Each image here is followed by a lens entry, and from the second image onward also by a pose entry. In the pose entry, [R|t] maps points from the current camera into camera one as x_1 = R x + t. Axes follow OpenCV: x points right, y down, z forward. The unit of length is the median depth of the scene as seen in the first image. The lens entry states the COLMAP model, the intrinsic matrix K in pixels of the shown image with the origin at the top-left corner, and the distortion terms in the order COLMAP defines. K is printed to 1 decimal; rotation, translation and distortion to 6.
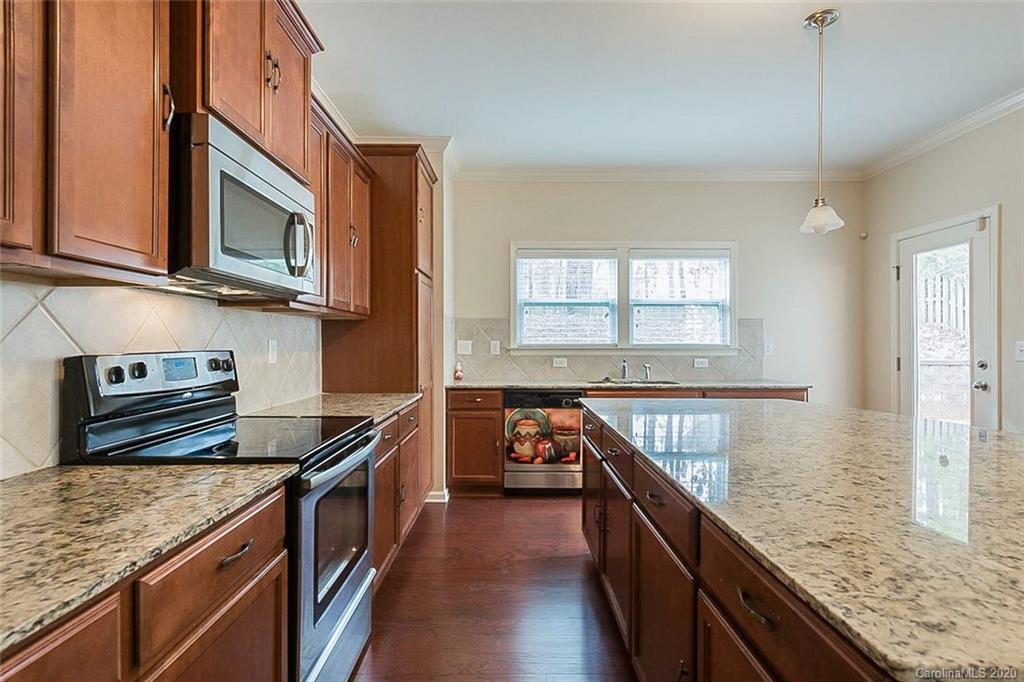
lens RADIAL K [[509.5, 0, 512.5], [0, 509.5, 339.2], [0, 0, 1]] dist [-0.001816, -0.000050]
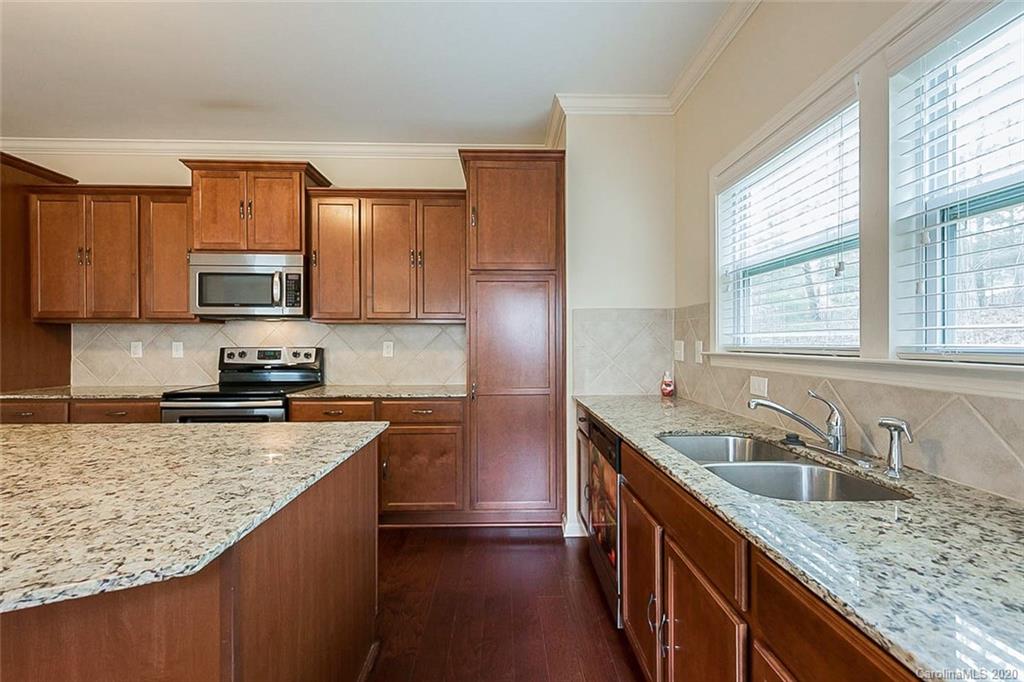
lens RADIAL K [[452.1, 0, 518.1], [0, 452.1, 340.9], [0, 0, 1]] dist [0.003482, -0.000013]
pose [[0.027576, -0.002785, -0.999616, 0.589514], [0.006696, 0.999974, -0.002602, 0.003682], [0.999597, -0.006621, 0.027593, 0.888830]]
